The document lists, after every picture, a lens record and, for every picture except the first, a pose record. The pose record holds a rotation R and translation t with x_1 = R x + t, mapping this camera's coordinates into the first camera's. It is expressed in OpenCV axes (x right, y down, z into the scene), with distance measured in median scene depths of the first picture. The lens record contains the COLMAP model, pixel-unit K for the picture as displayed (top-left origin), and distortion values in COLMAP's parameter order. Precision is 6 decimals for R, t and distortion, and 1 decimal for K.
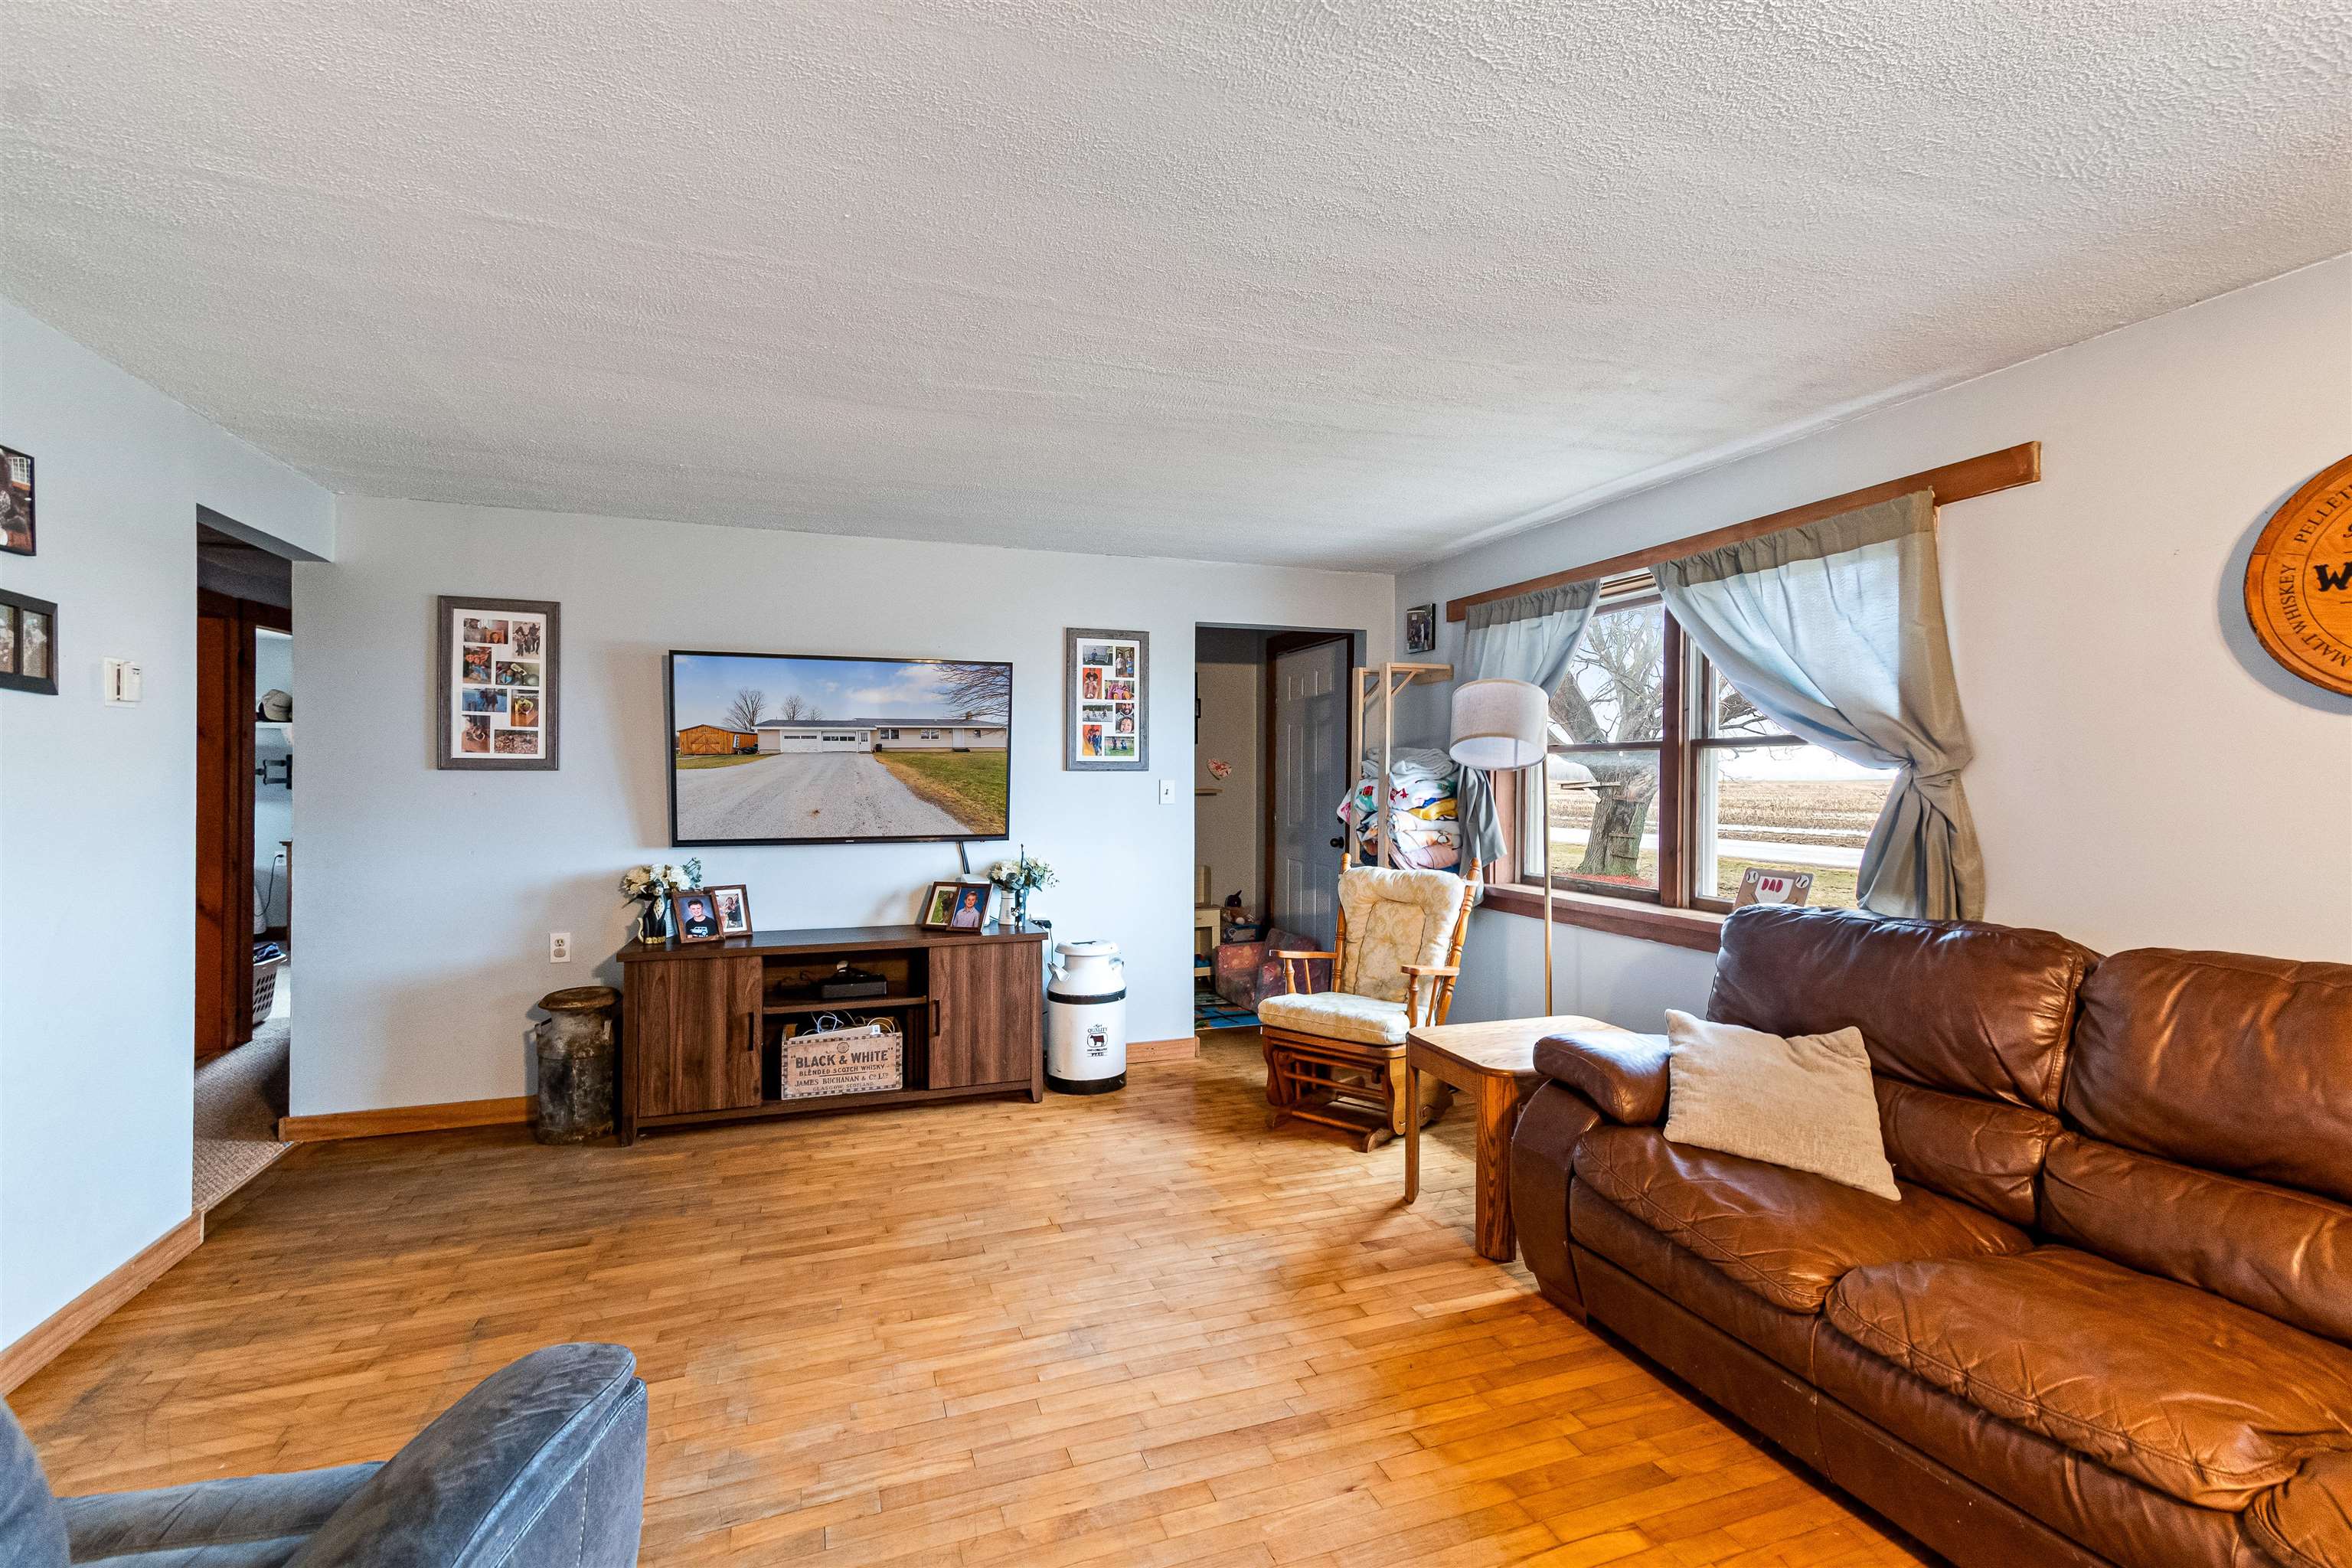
lens RADIAL K [[1038.4, 0, 1169.2], [0, 1038.4, 776.7], [0, 0, 1]] dist [0.013421, -0.000181]
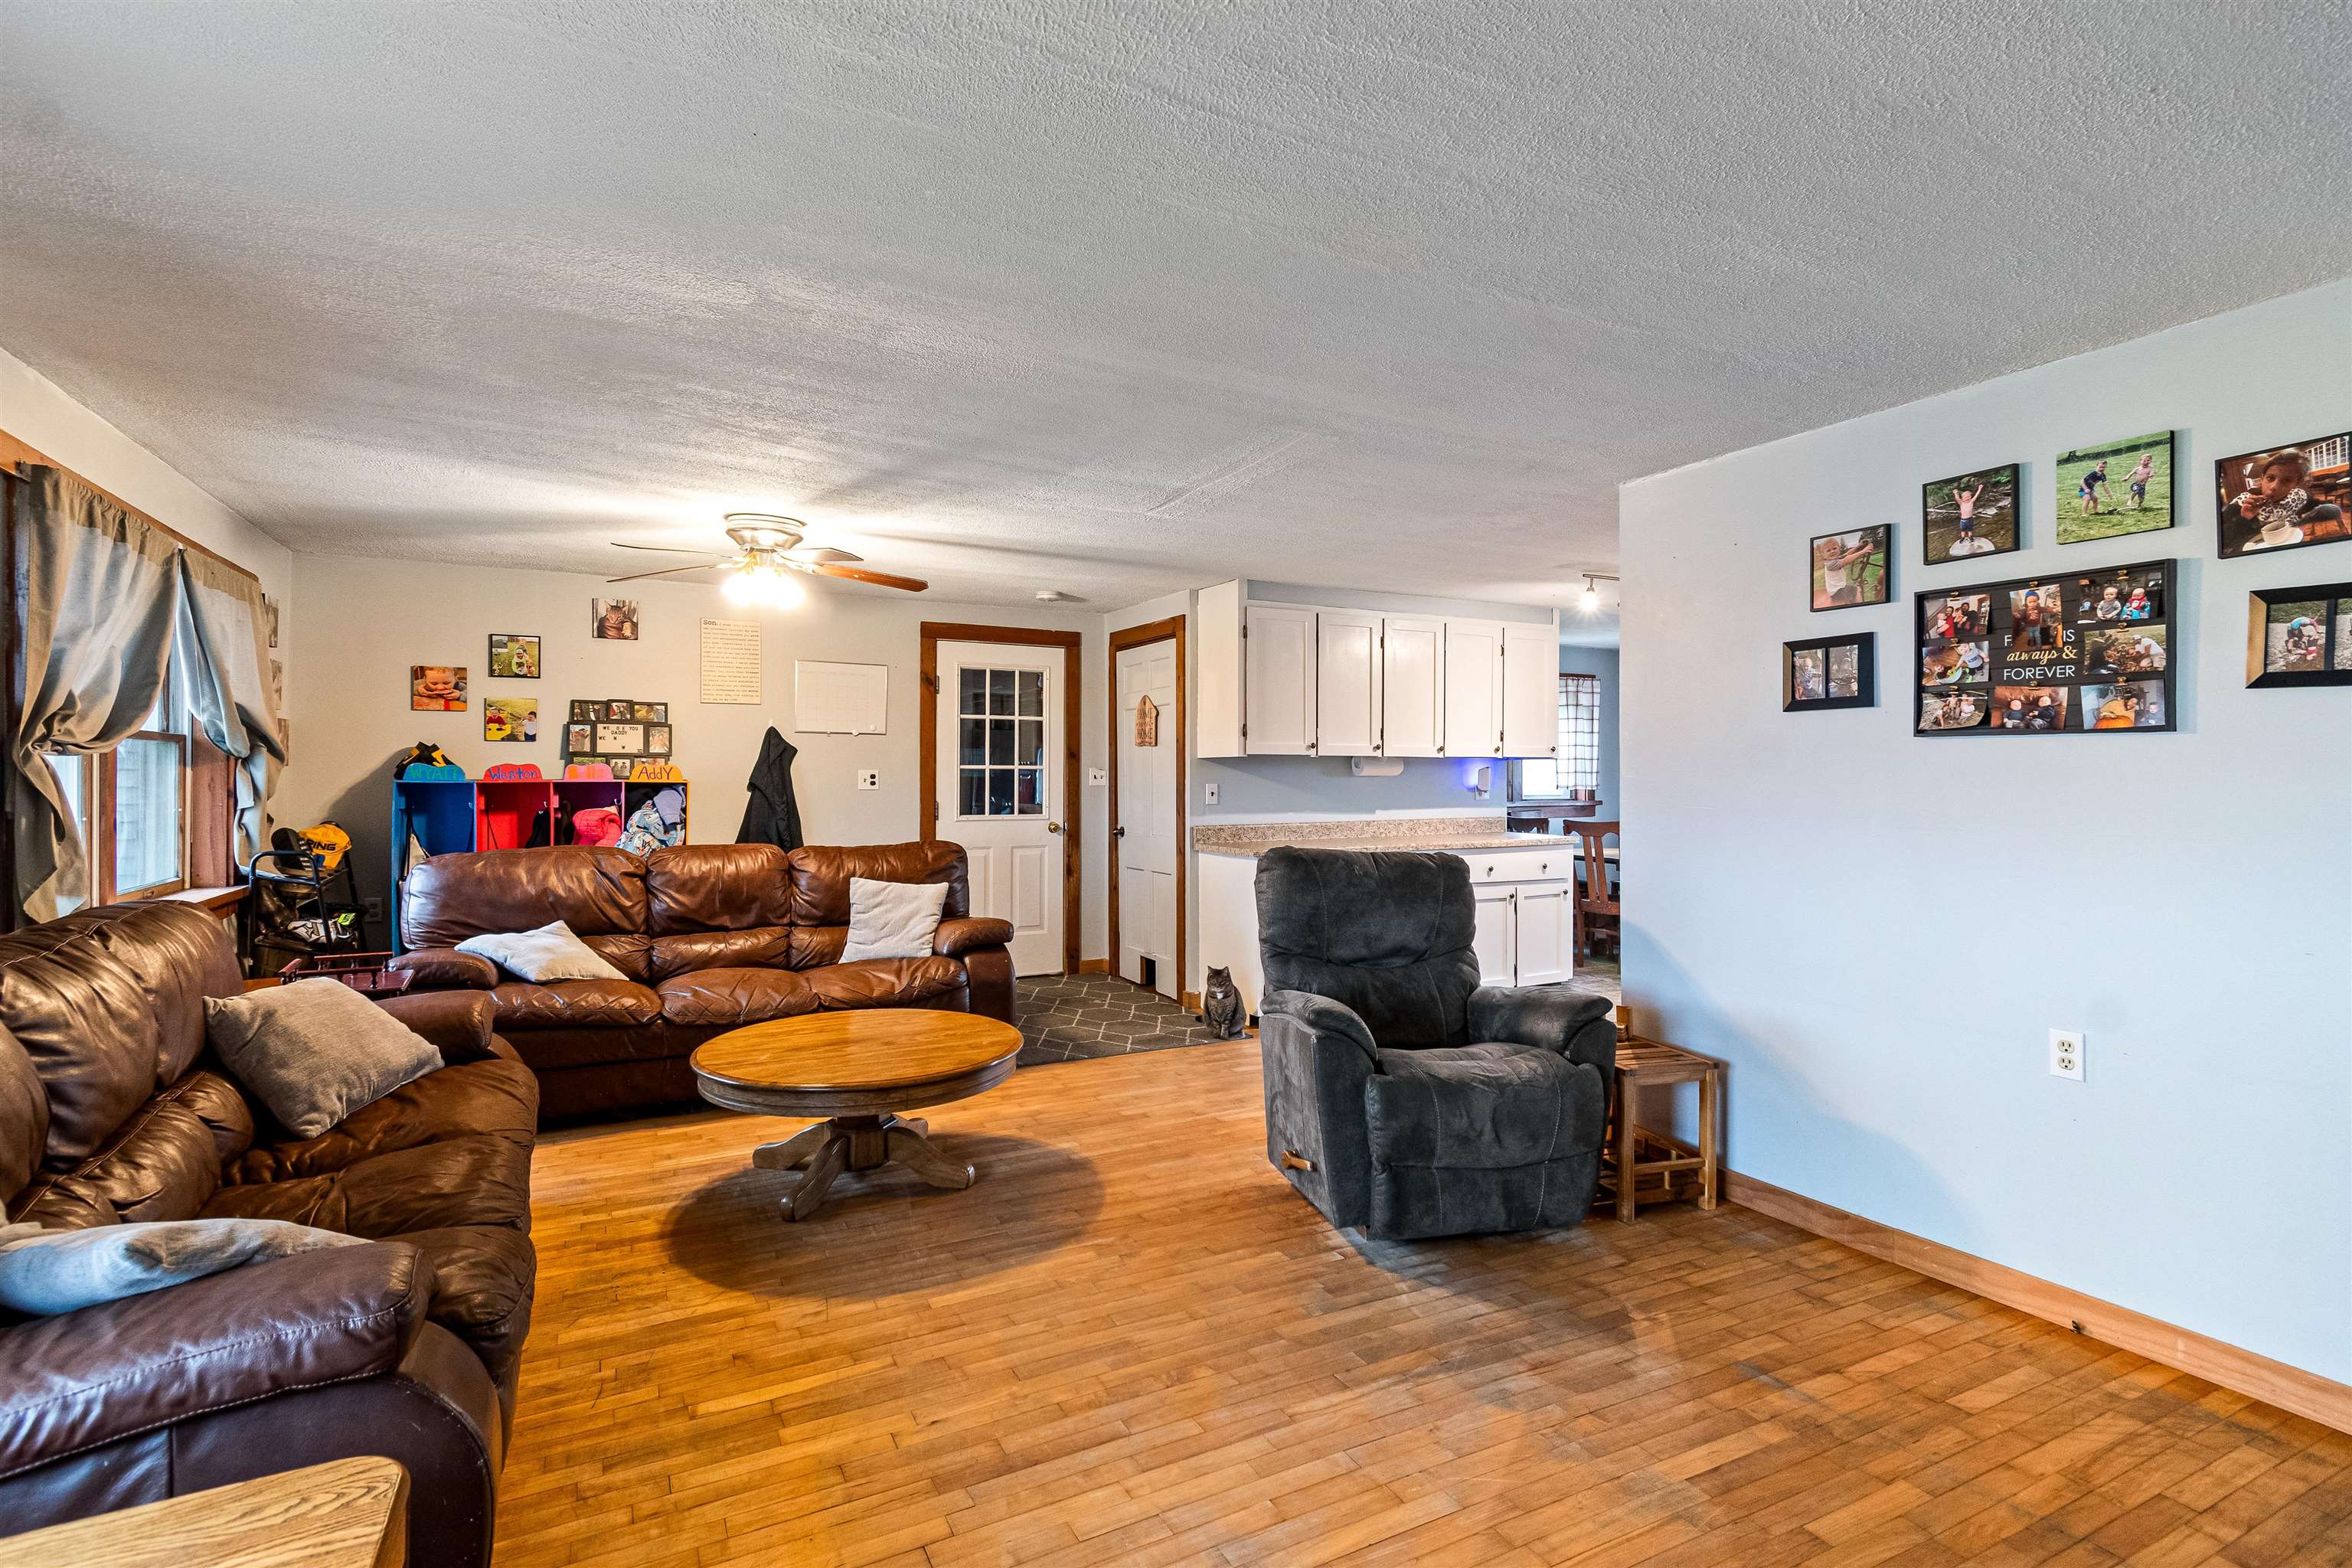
lens RADIAL K [[1100.3, 0, 1176.0], [0, 1100.3, 784.0], [0, 0, 1]] dist [0.008453, -0.000198]
pose [[-0.991556, -0.004099, -0.129611, 0.036931], [-0.005450, 0.999934, 0.010072, 0.000874], [0.129561, 0.010693, -0.991514, 1.070069]]
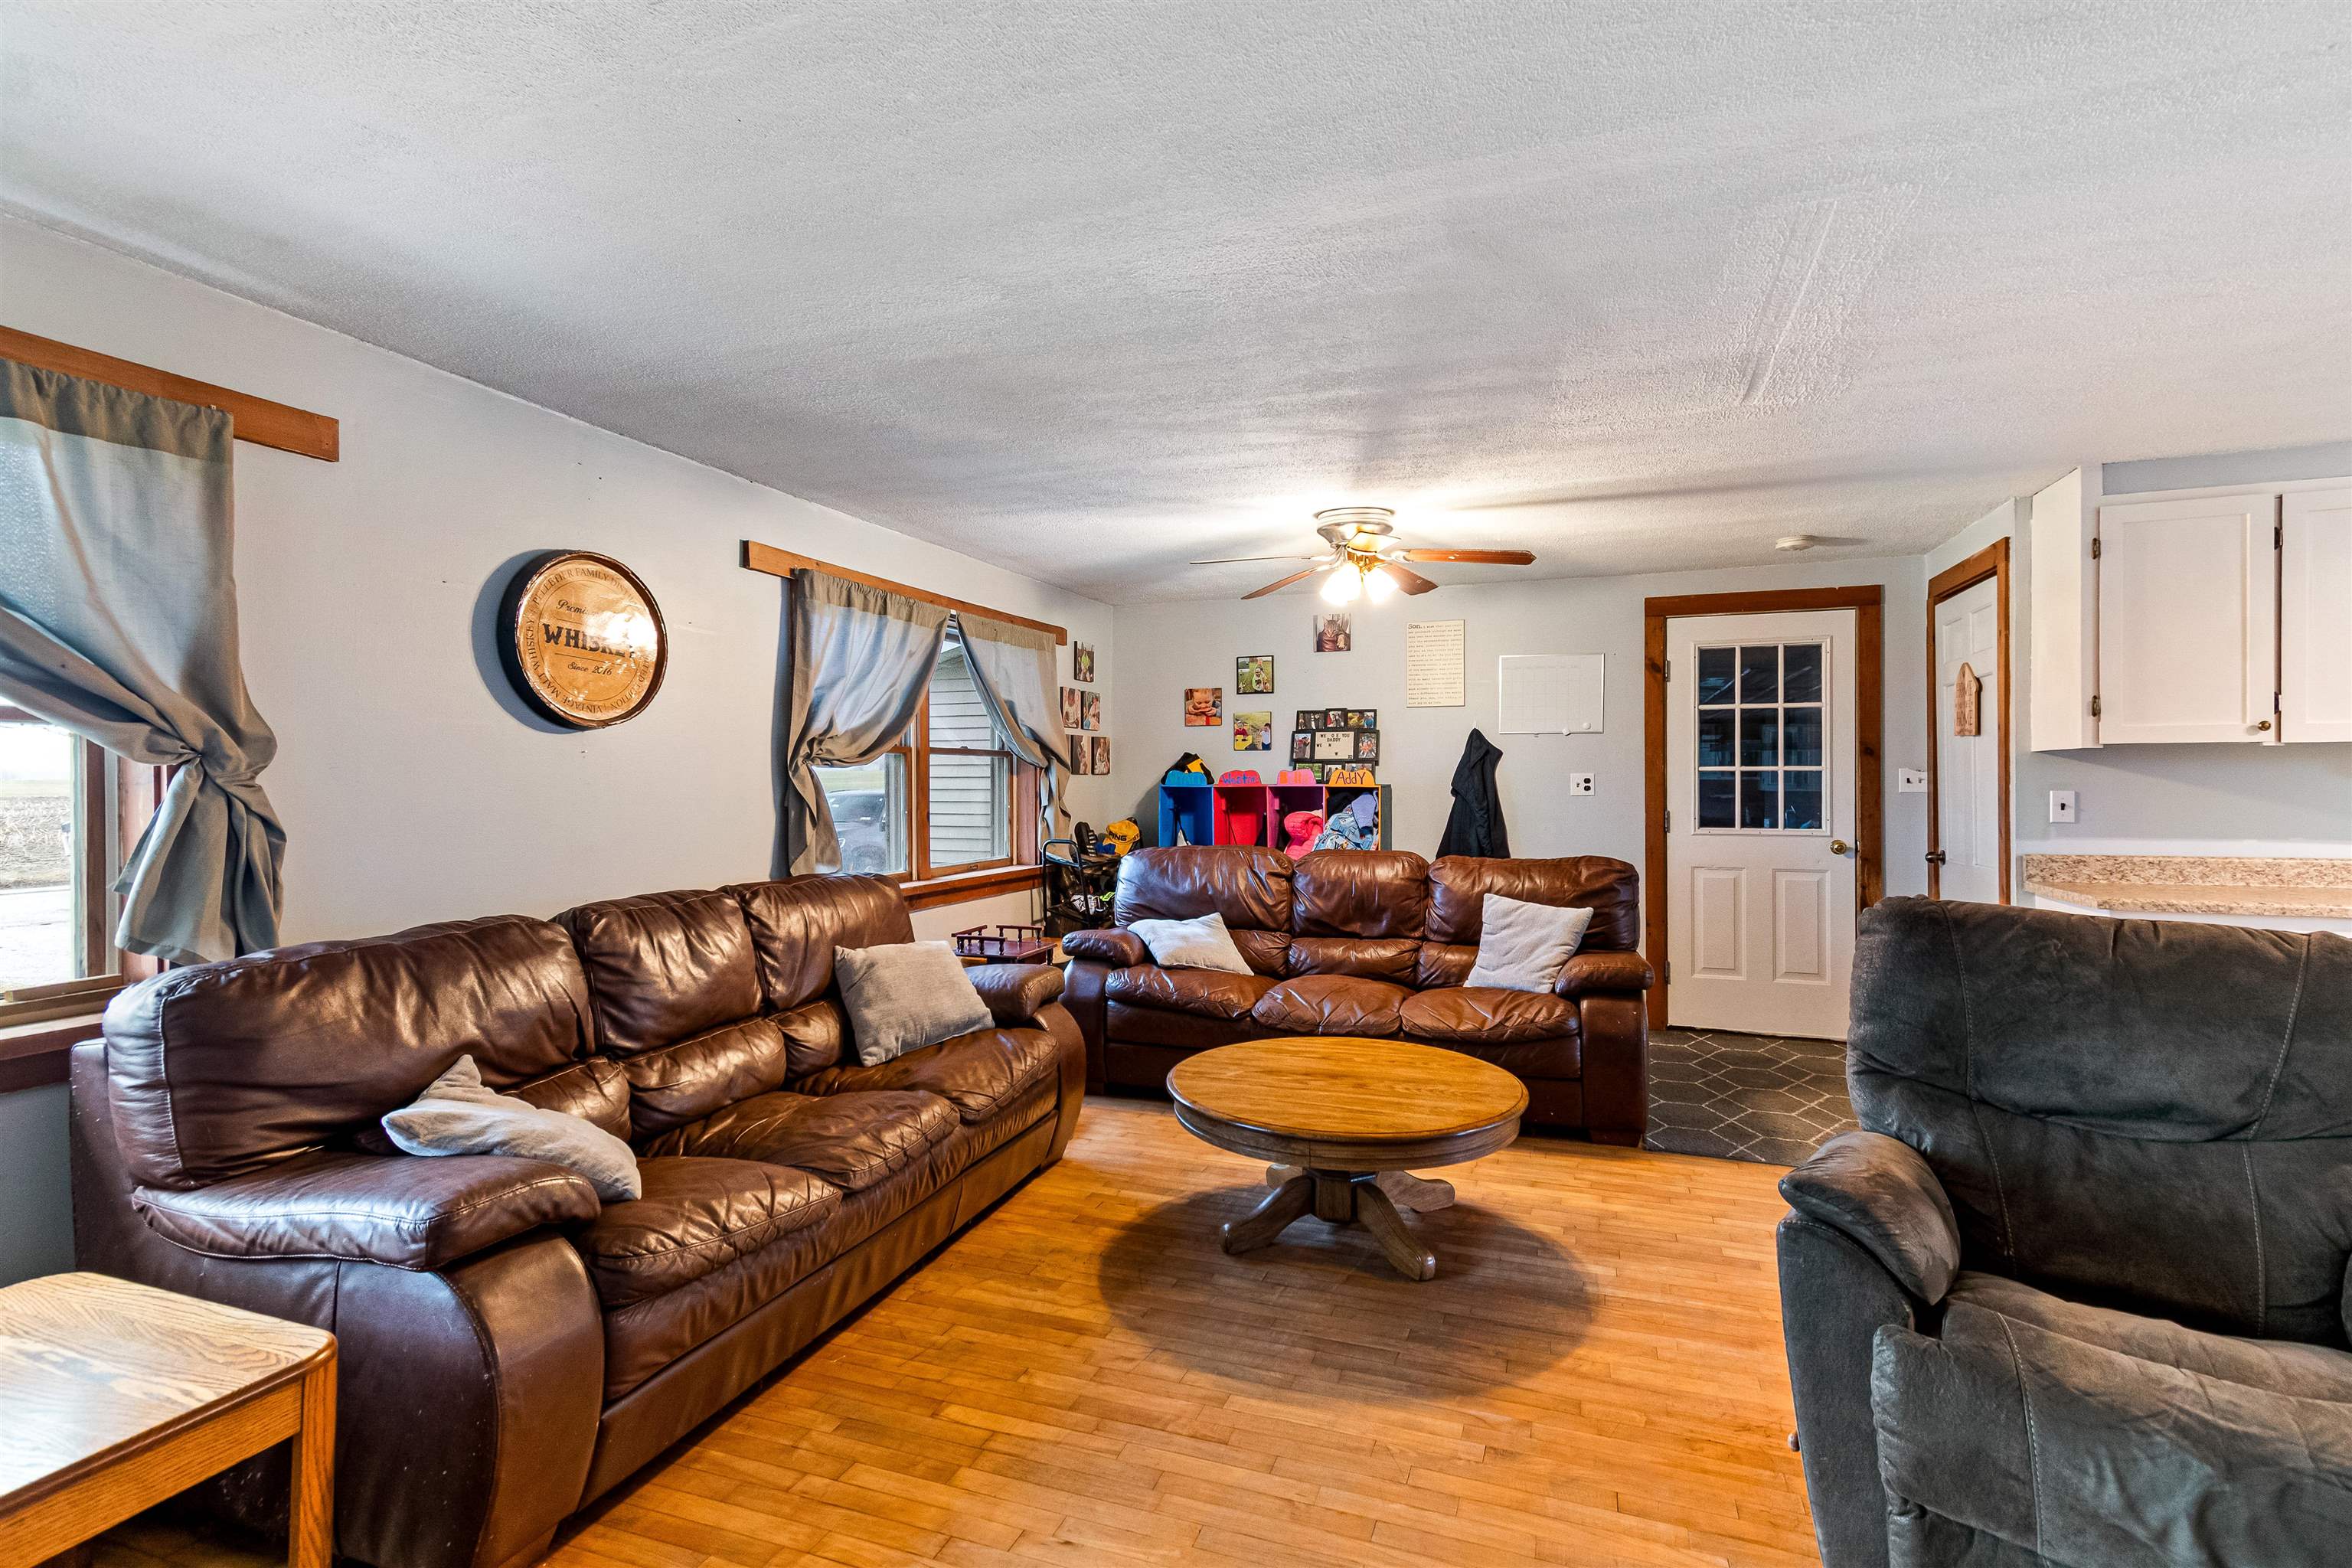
lens RADIAL K [[1095.3, 0, 1177.6], [0, 1095.3, 788.4], [0, 0, 1]] dist [0.013218, -0.000098]
pose [[-0.761492, -0.007467, 0.648131, -0.261613], [0.000903, 0.999920, 0.012582, 0.000175], [-0.648174, 0.010167, -0.761425, 0.825895]]
